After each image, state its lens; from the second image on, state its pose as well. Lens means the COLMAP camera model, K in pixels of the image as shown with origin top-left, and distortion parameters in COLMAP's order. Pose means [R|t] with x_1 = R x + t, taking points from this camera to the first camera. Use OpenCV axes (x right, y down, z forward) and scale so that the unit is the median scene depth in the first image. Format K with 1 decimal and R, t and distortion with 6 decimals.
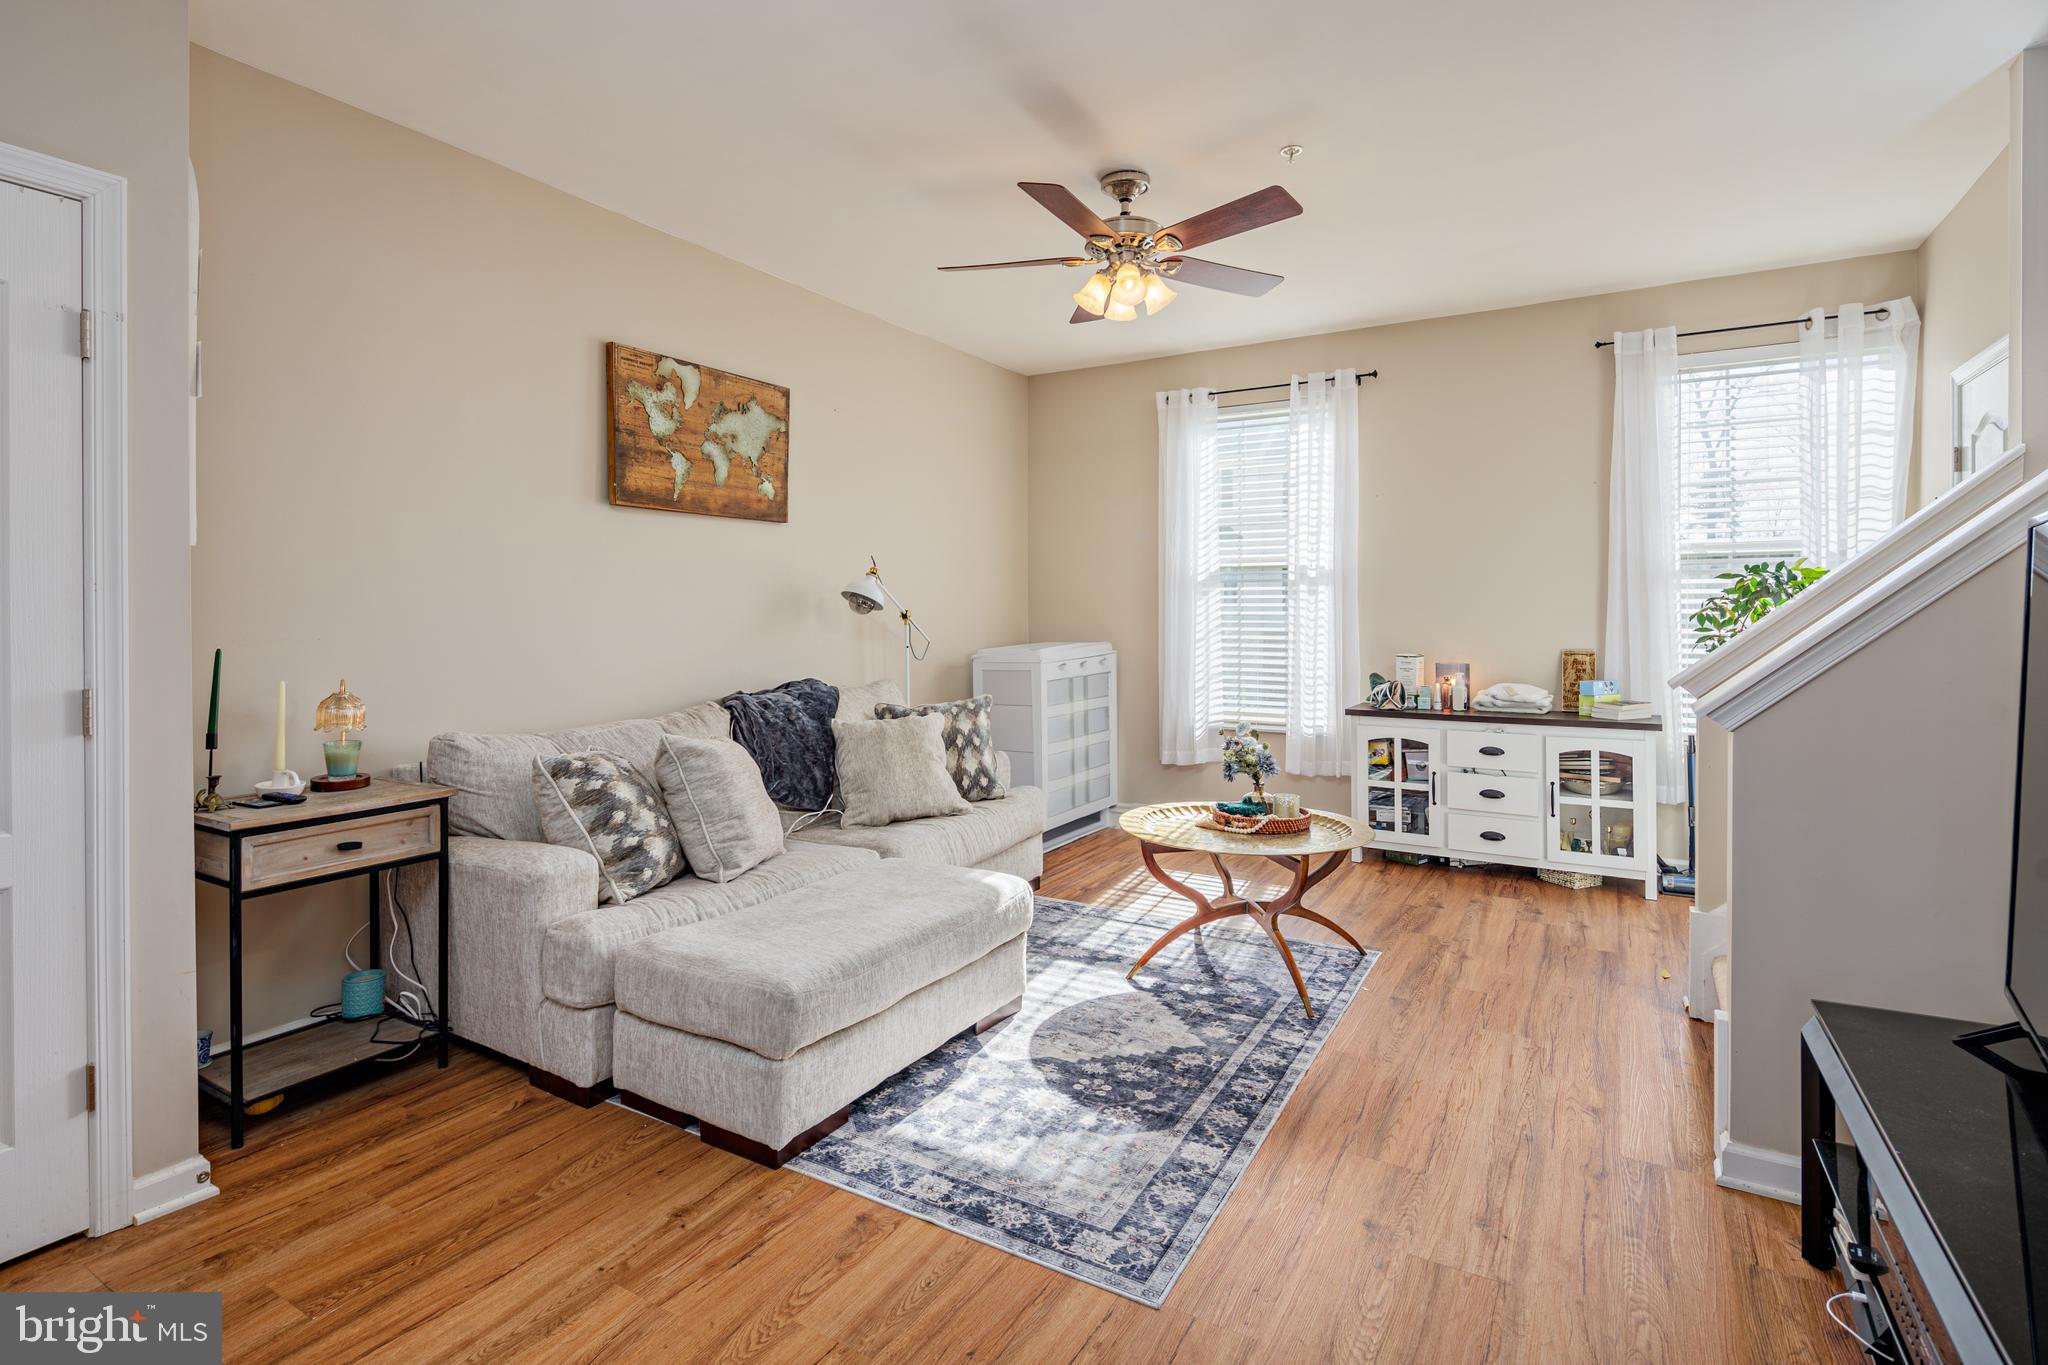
lens RADIAL K [[996.5, 0, 1015.2], [0, 996.5, 611.0], [0, 0, 1]] dist [0.004499, 0.000060]
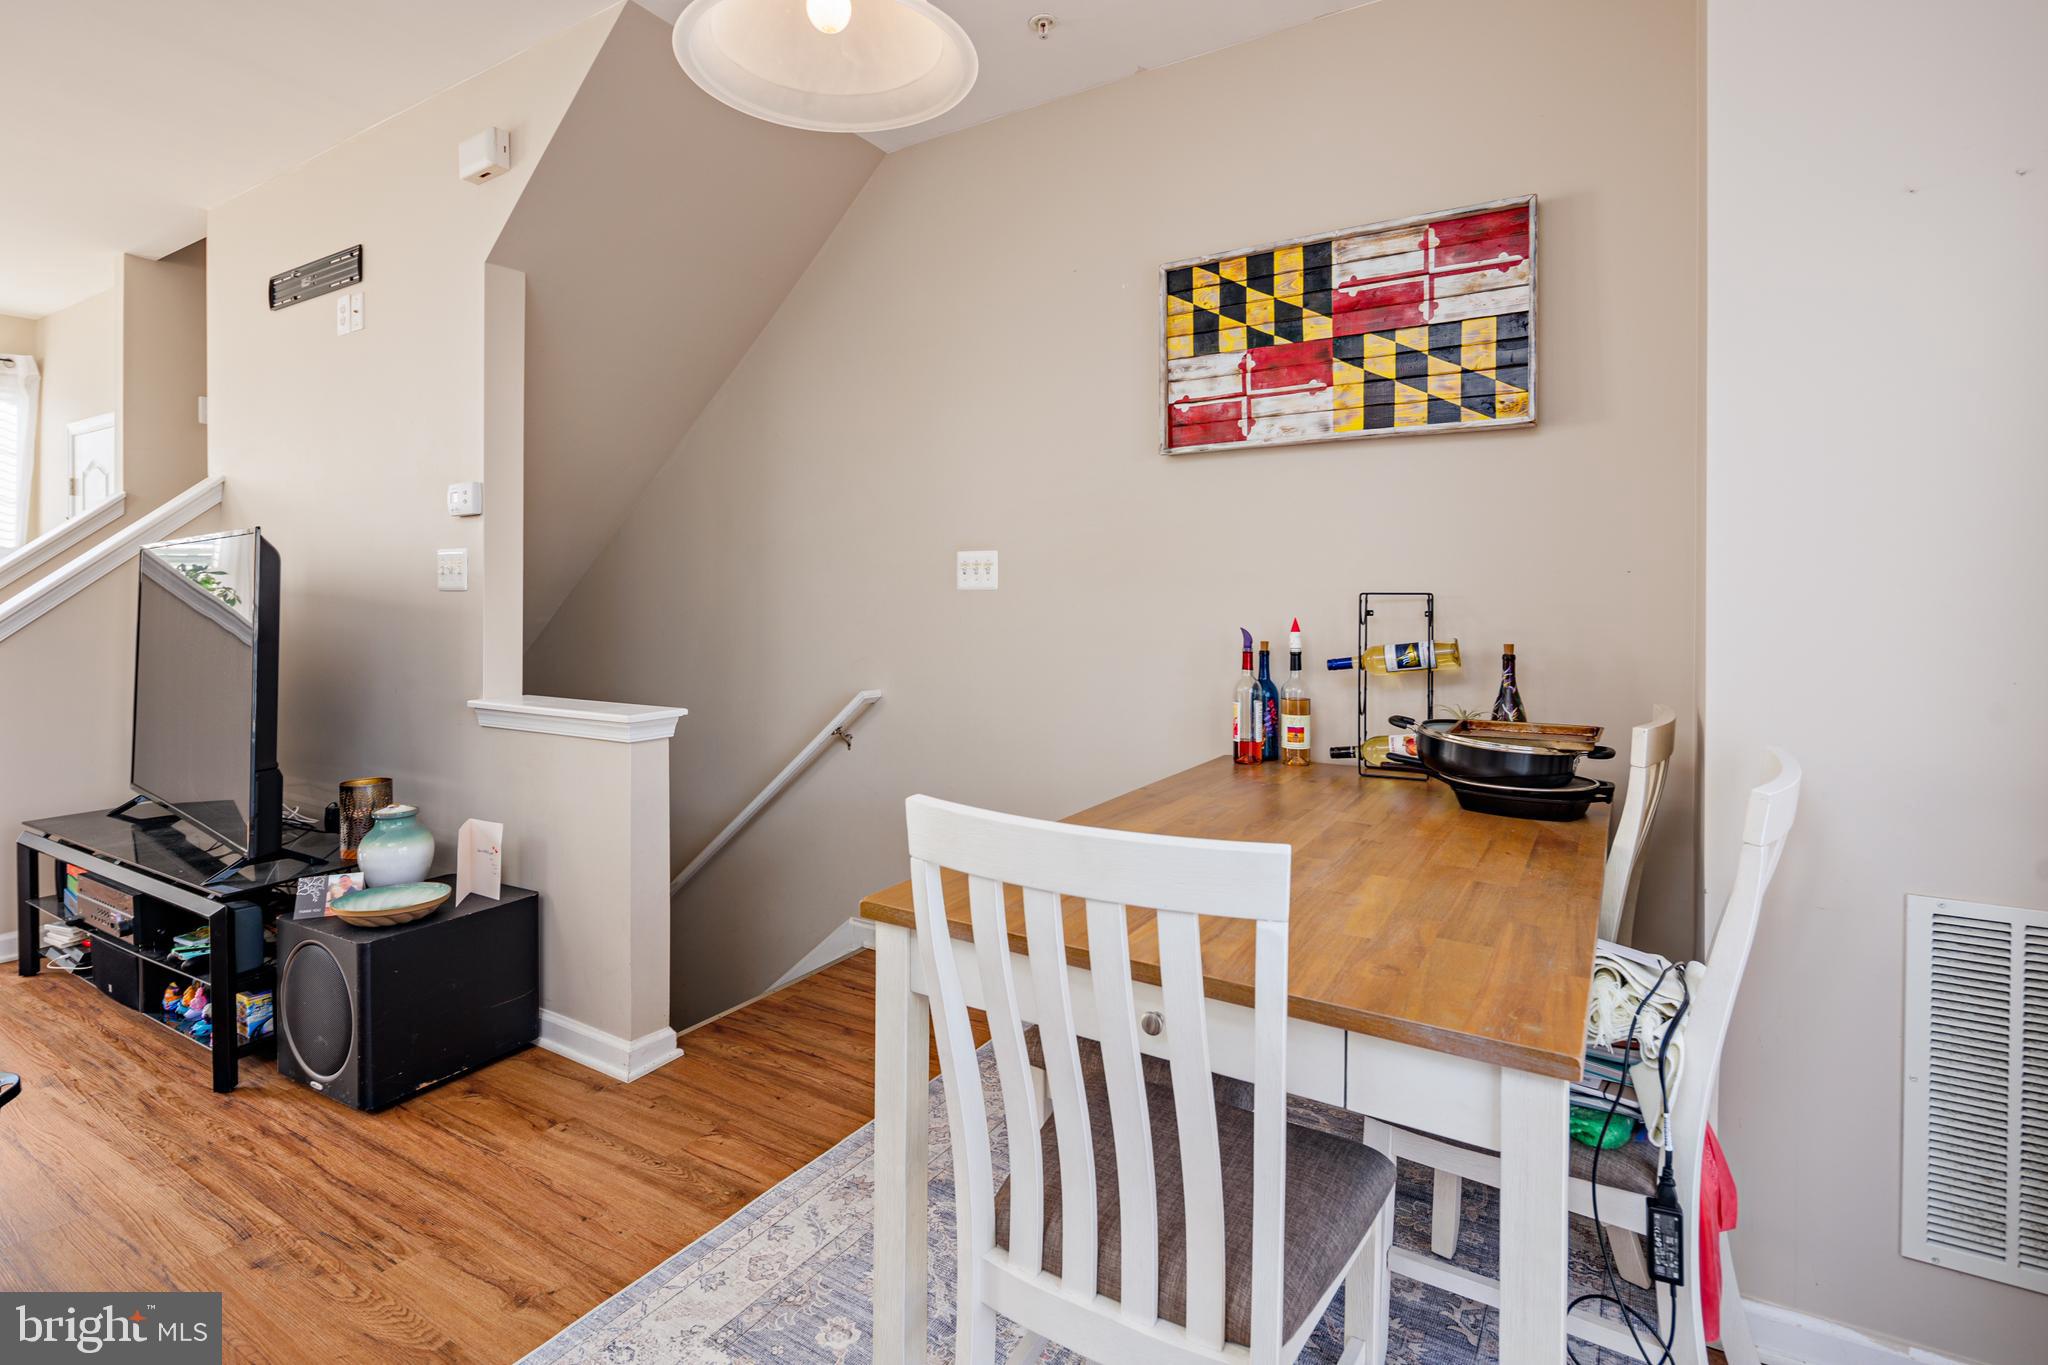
lens RADIAL K [[994.2, 0, 1014.7], [0, 994.2, 601.0], [0, 0, 1]] dist [0.008711, -0.007584]
pose [[0.024309, -0.003340, 0.999699, -0.477569], [-0.000514, 0.999994, 0.003354, 0.006052], [-0.999704, -0.000596, 0.024307, -0.405534]]
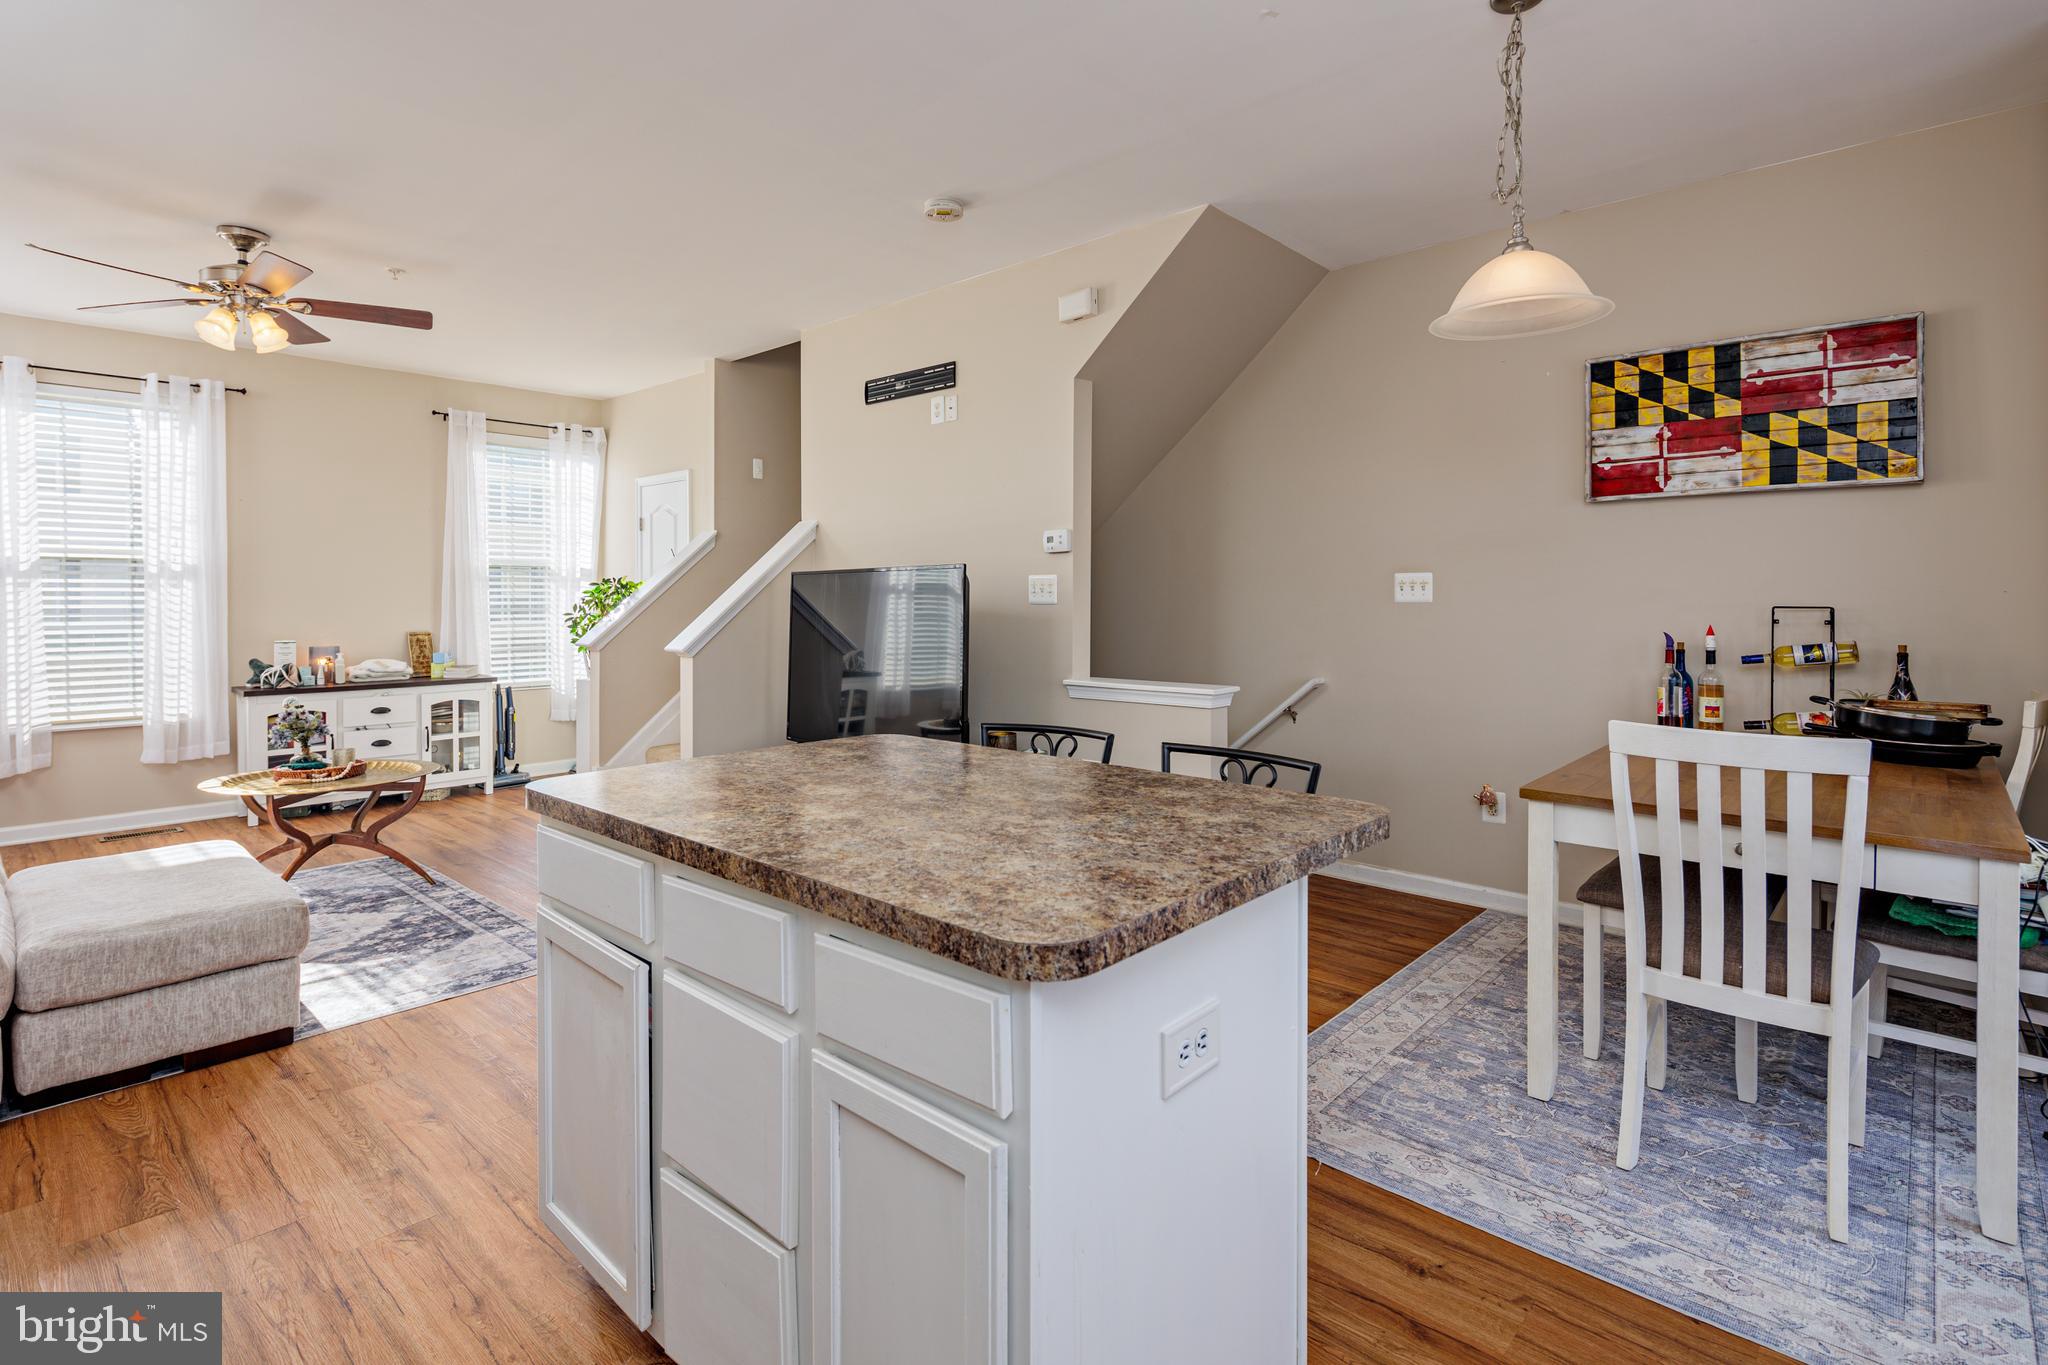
lens RADIAL K [[994.2, 0, 1014.7], [0, 994.2, 601.0], [0, 0, 1]] dist [0.008711, -0.007584]
pose [[0.205134, -0.001866, 0.978732, -0.860119], [0.001153, 0.999998, 0.001665, -0.005720], [-0.978733, 0.000787, 0.205136, -0.111576]]
